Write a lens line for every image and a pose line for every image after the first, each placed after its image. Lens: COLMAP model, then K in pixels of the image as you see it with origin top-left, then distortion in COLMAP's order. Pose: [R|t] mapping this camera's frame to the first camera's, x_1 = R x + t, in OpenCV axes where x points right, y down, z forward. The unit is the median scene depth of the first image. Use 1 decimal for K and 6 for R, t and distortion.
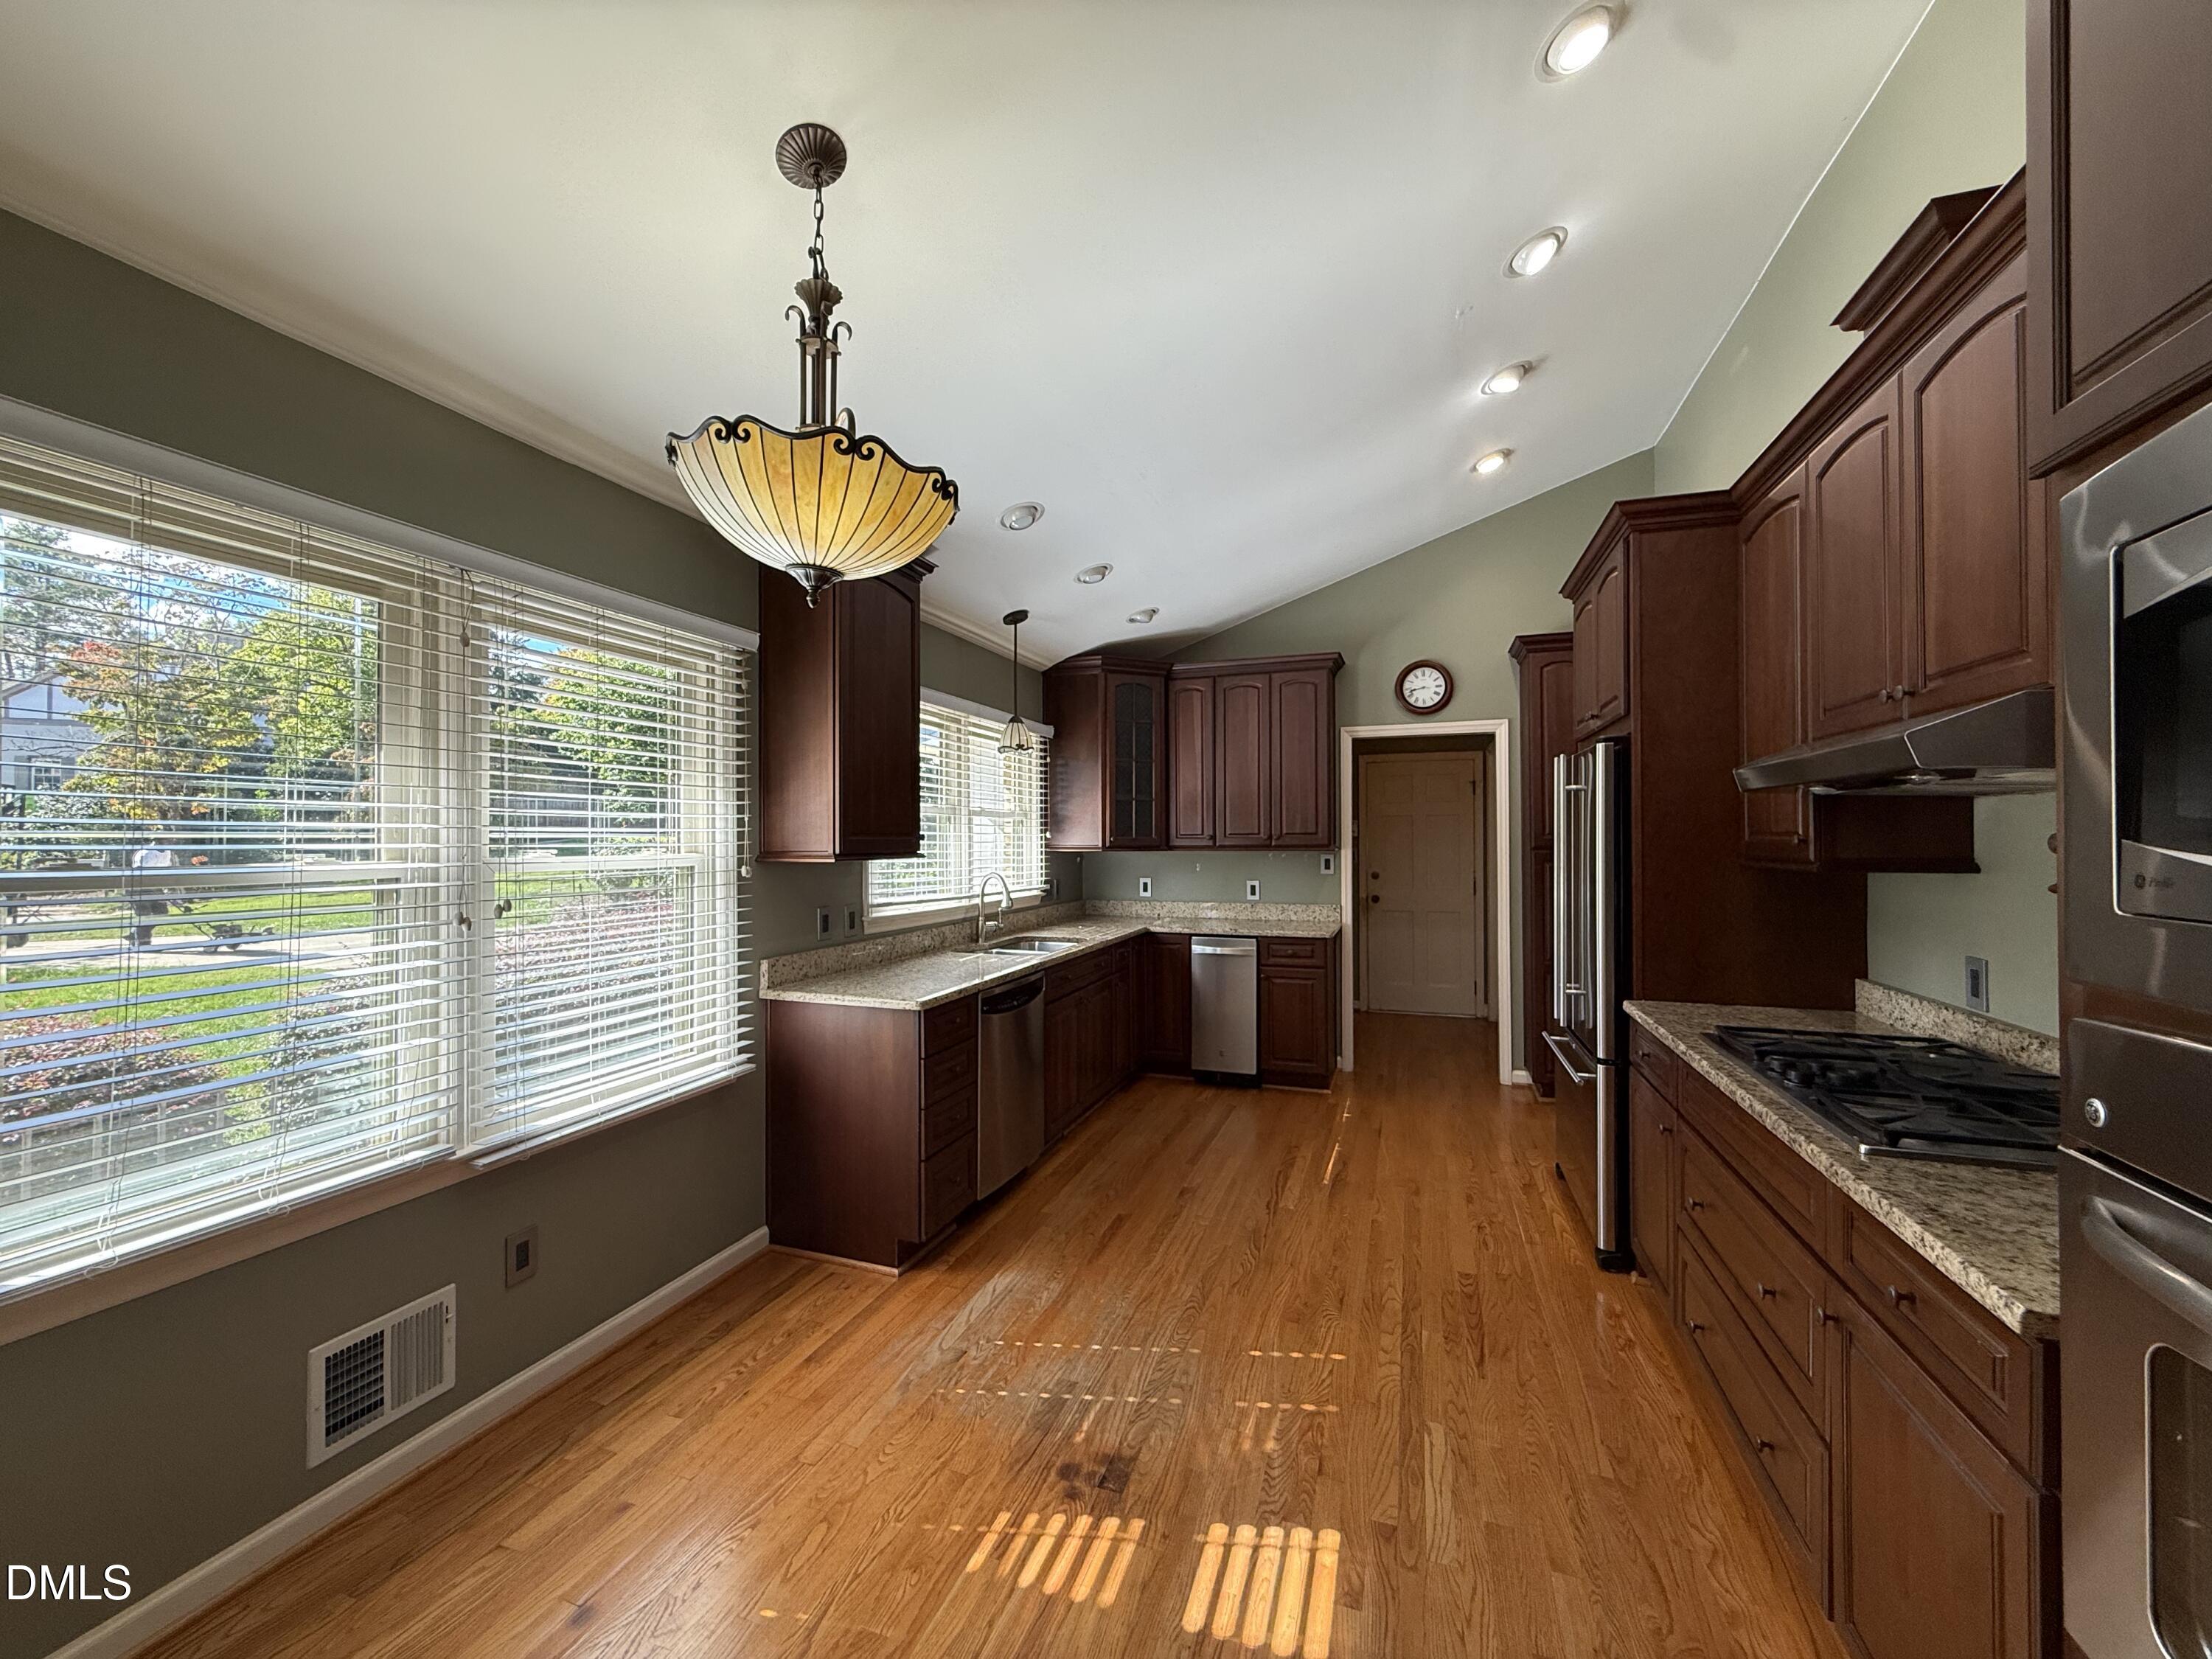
lens RADIAL K [[883.0, 0, 1101.2], [0, 883.0, 831.1], [0, 0, 1]] dist [0.001738, -0.000349]
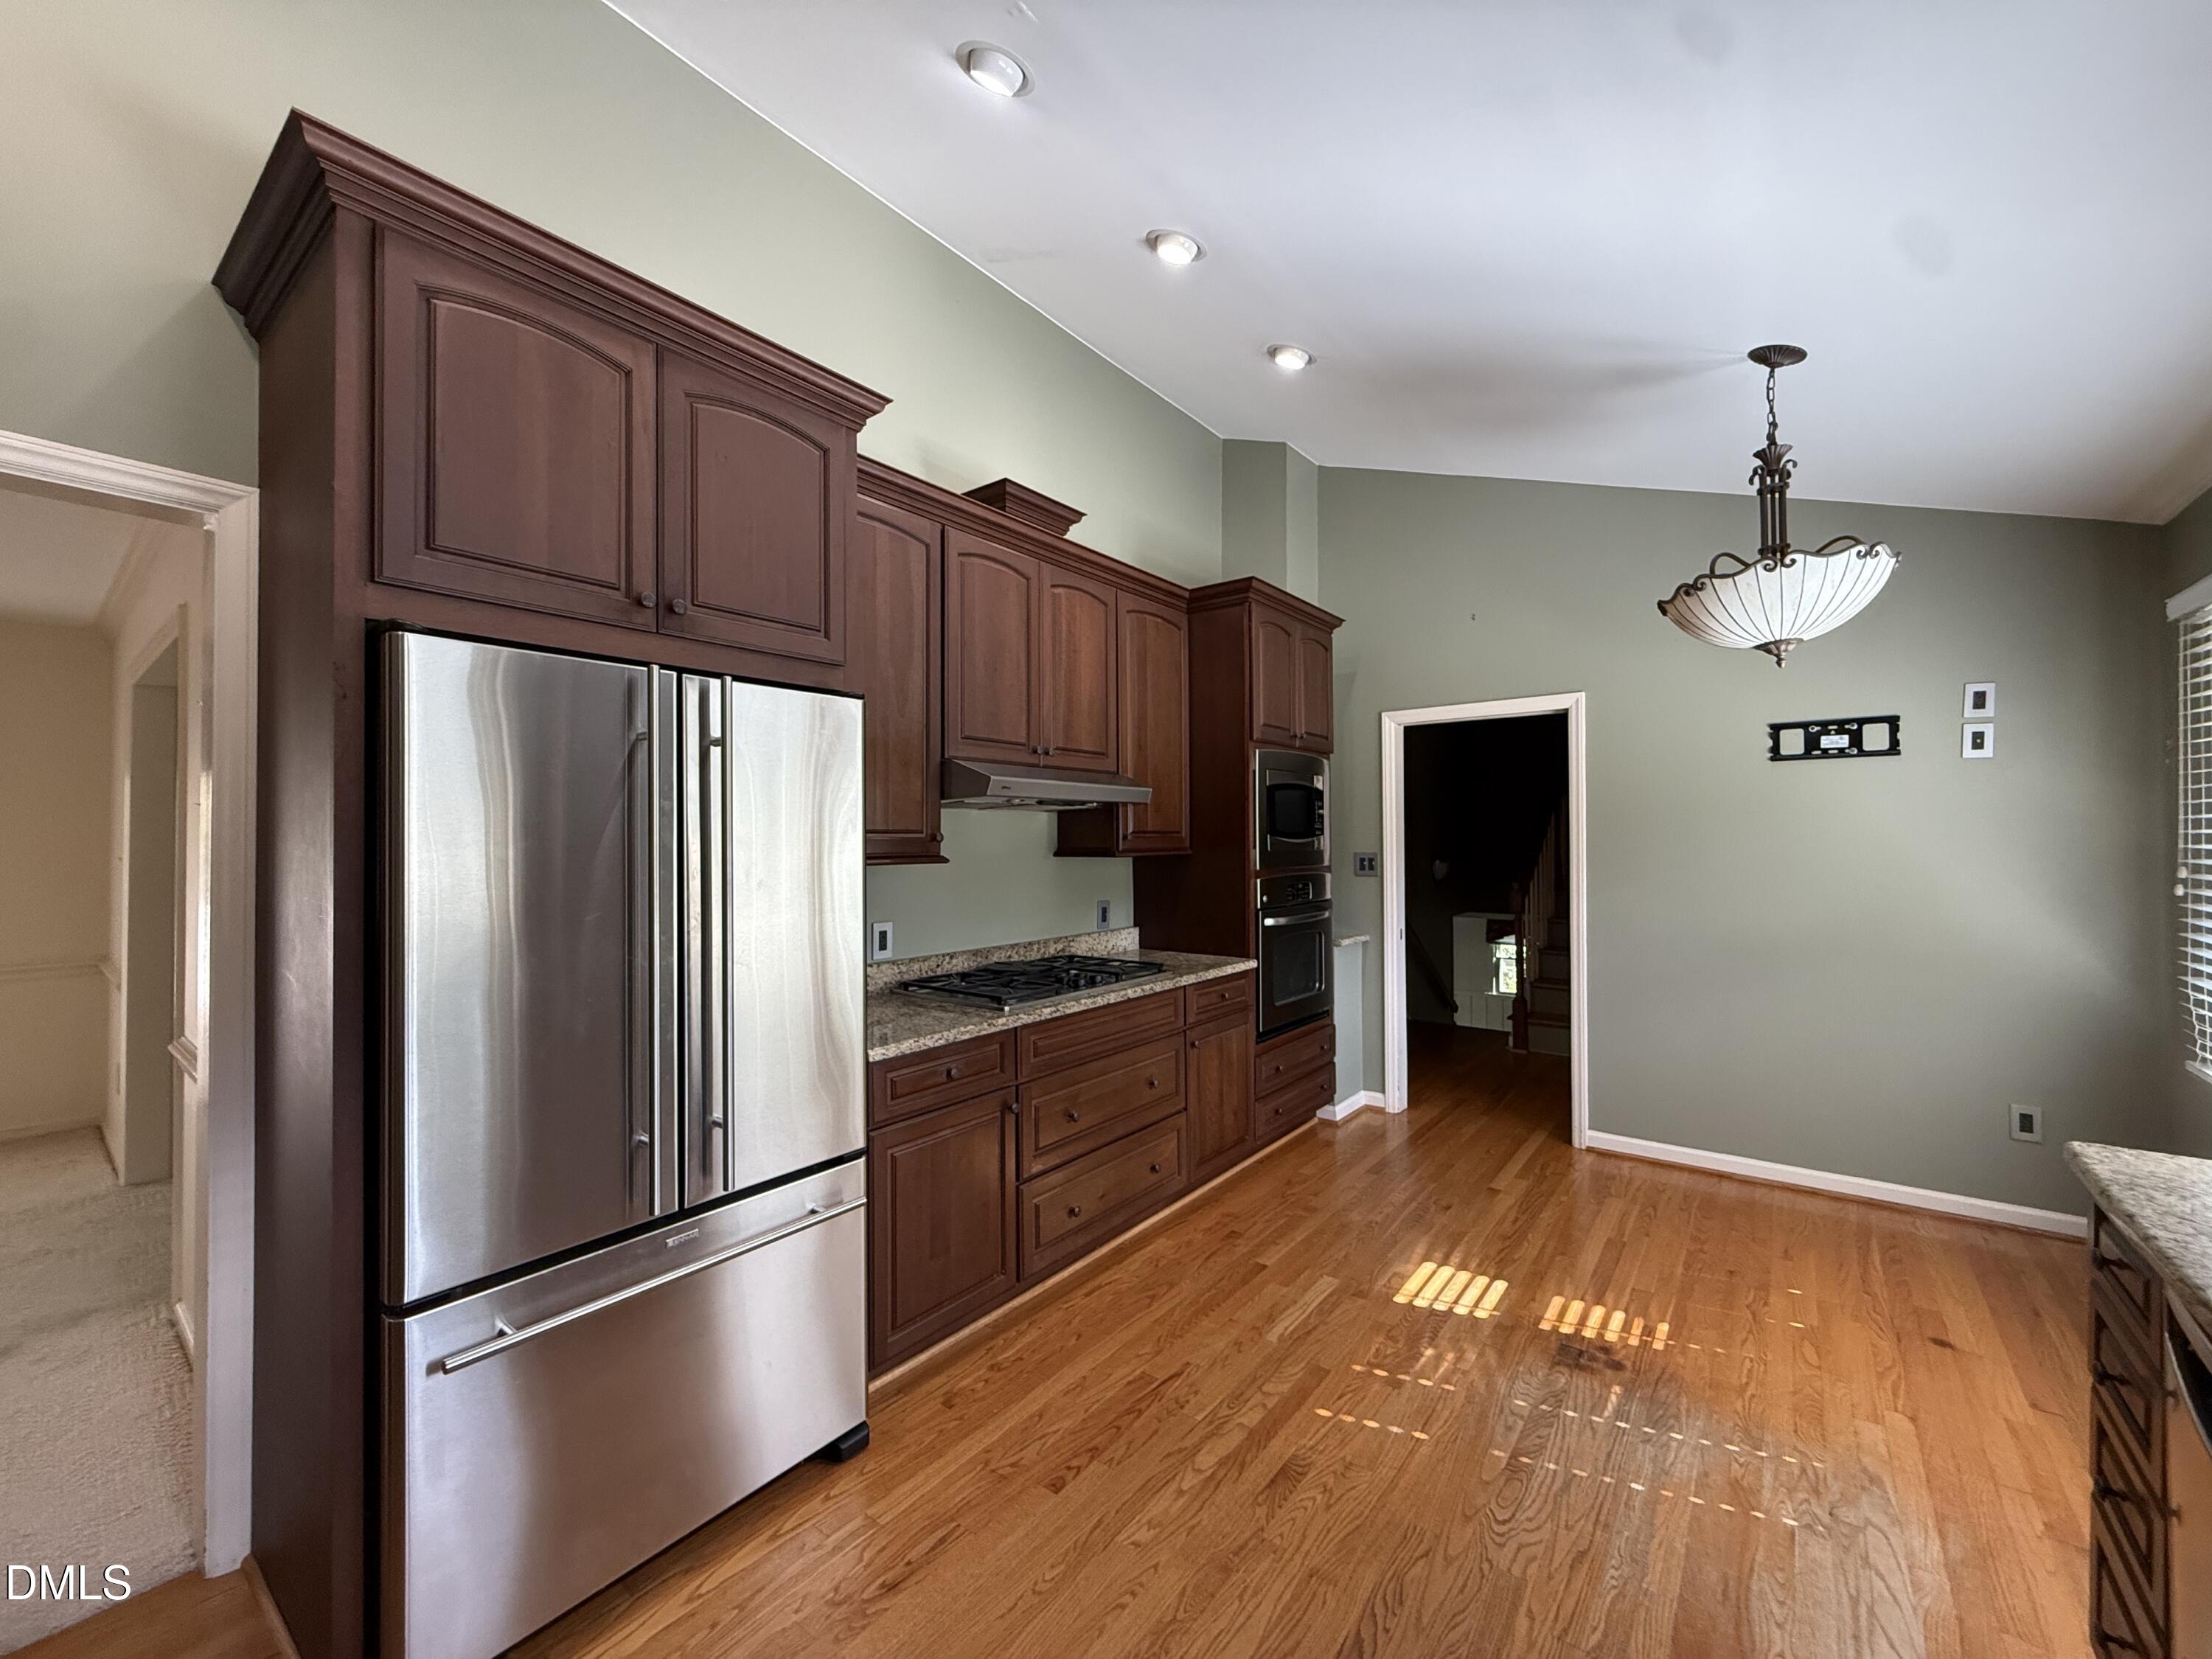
lens RADIAL K [[883.0, 0, 1101.2], [0, 883.0, 831.1], [0, 0, 1]] dist [0.001738, -0.000349]
pose [[-0.948266, 0.009966, 0.317321, 0.253350], [0.004616, 0.999834, -0.017606, 0.029602], [-0.317444, -0.015230, -0.948155, 2.547154]]
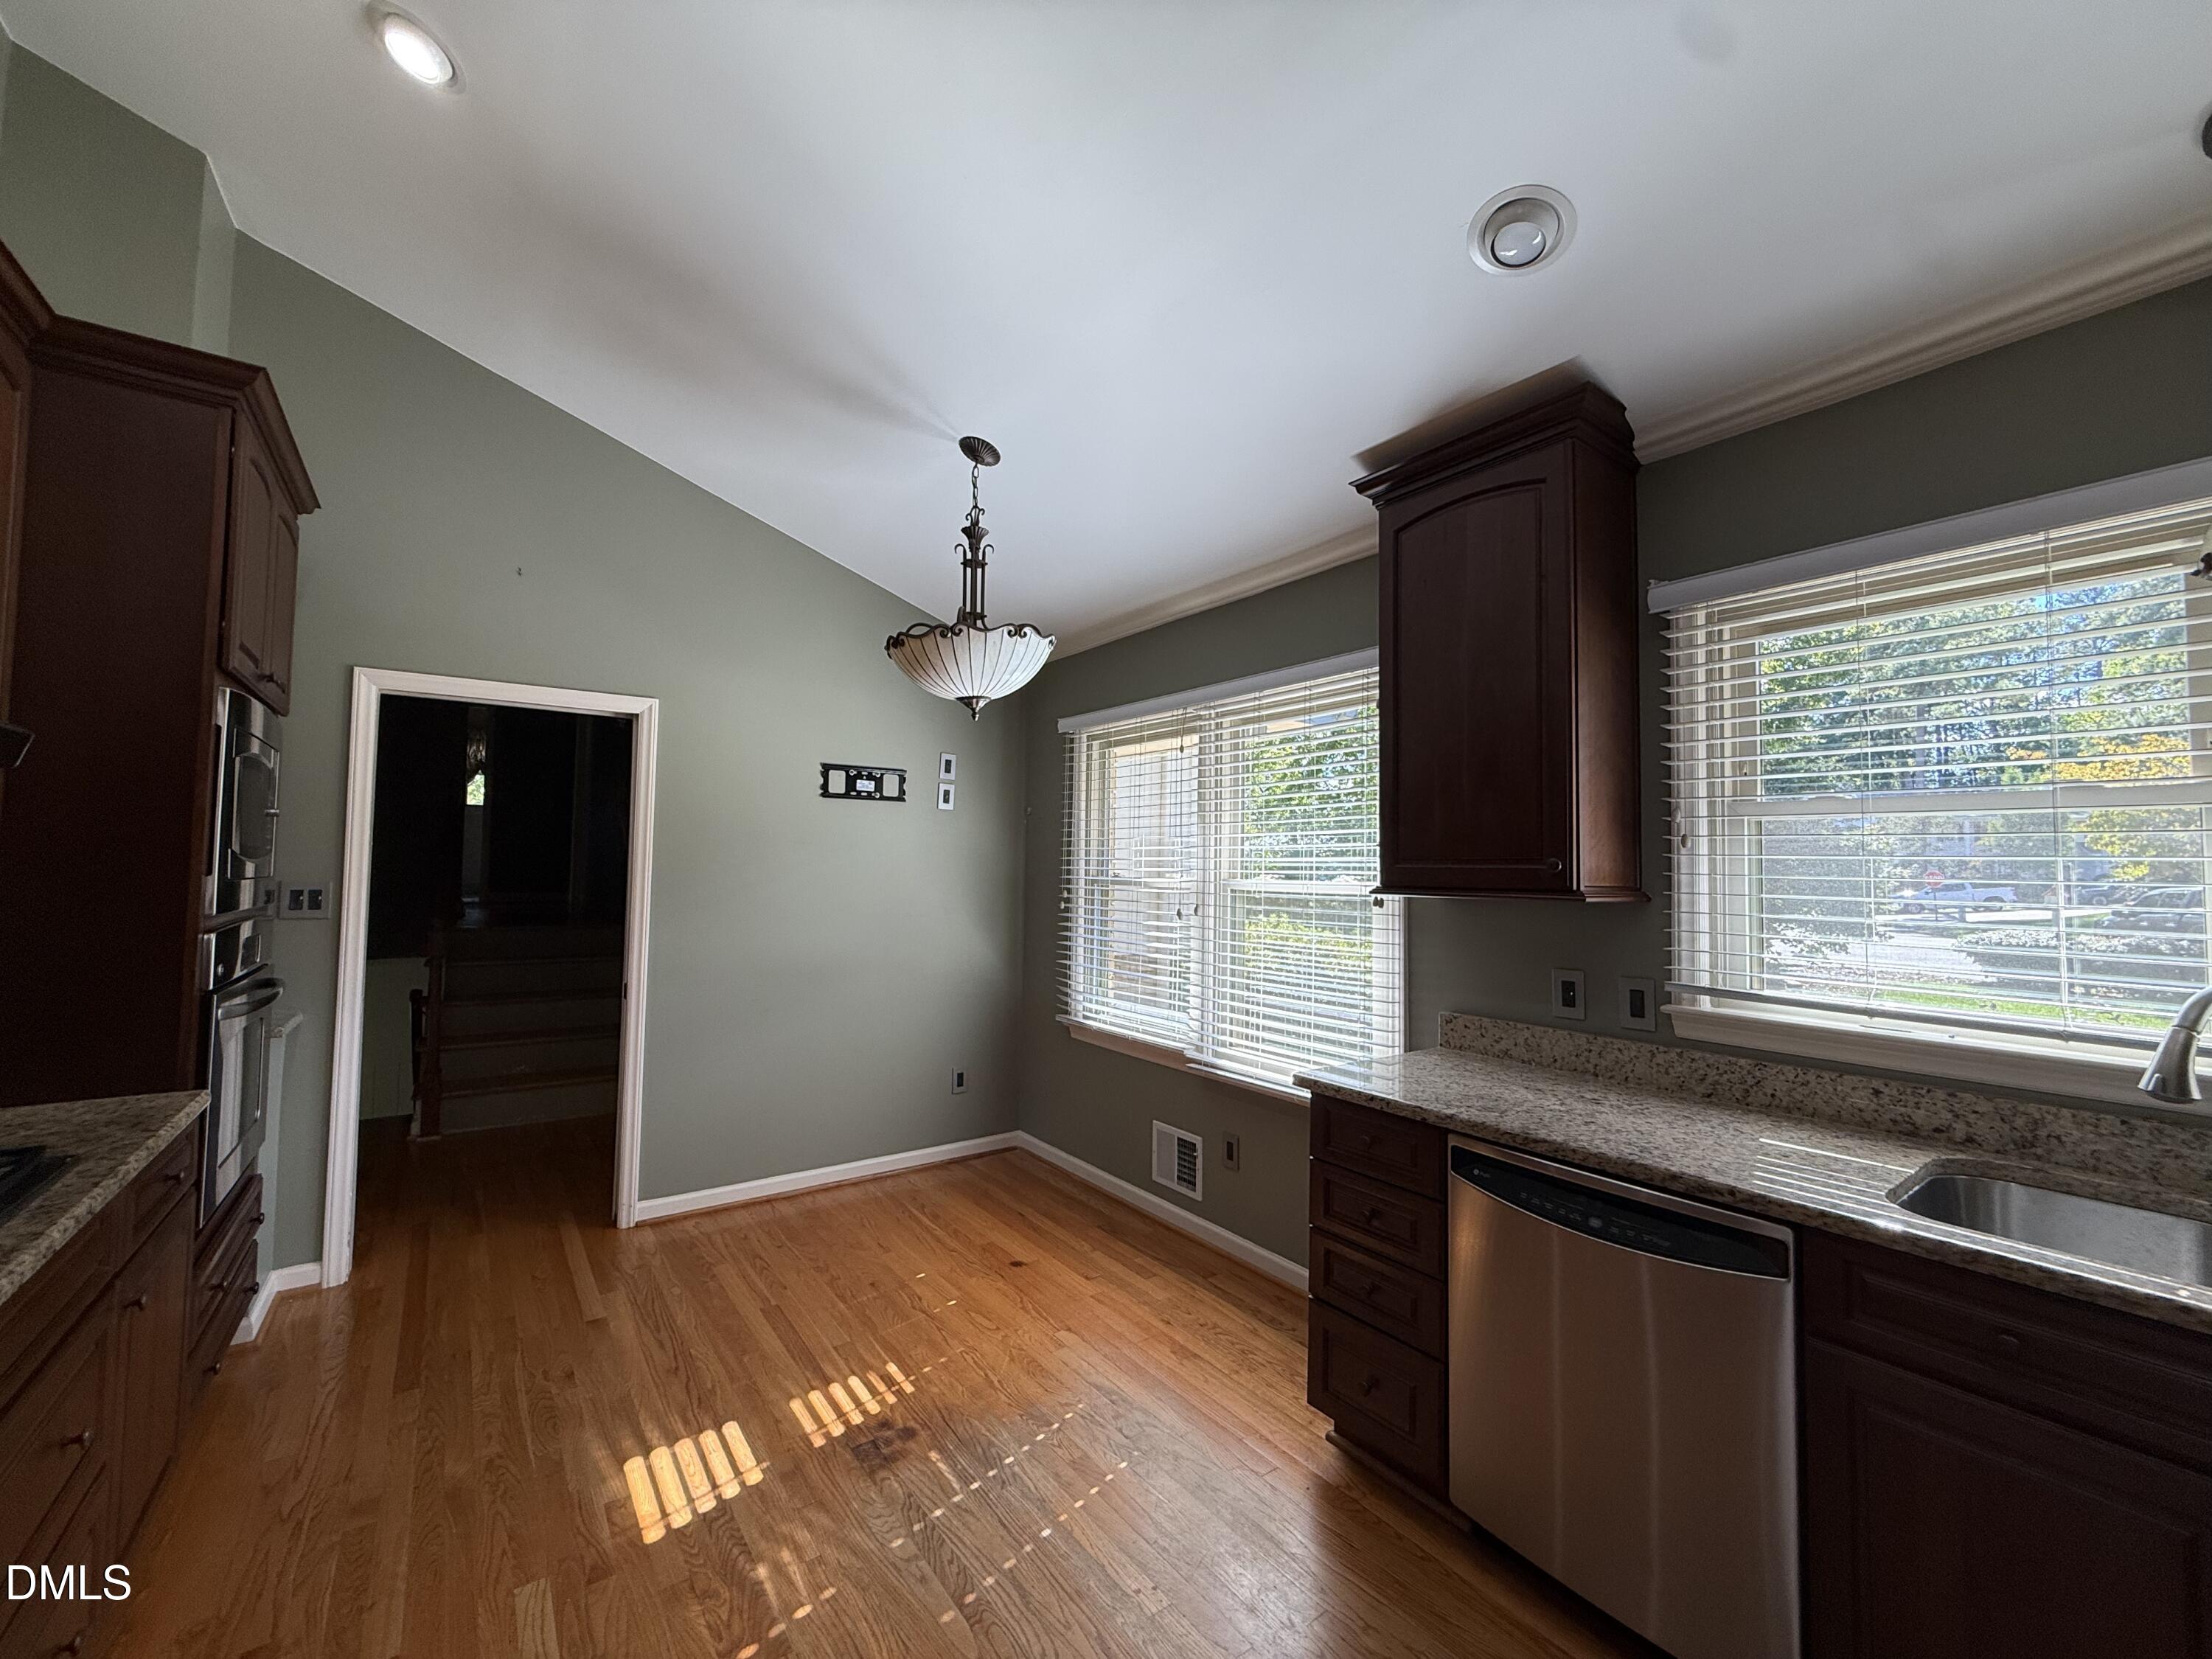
lens RADIAL K [[883.0, 0, 1101.2], [0, 883.0, 831.1], [0, 0, 1]] dist [0.001738, -0.000349]
pose [[-0.565605, -0.043187, -0.823545, 0.832460], [-0.007110, 0.998846, -0.047496, 0.025872], [0.824646, -0.021008, -0.565259, 1.992145]]
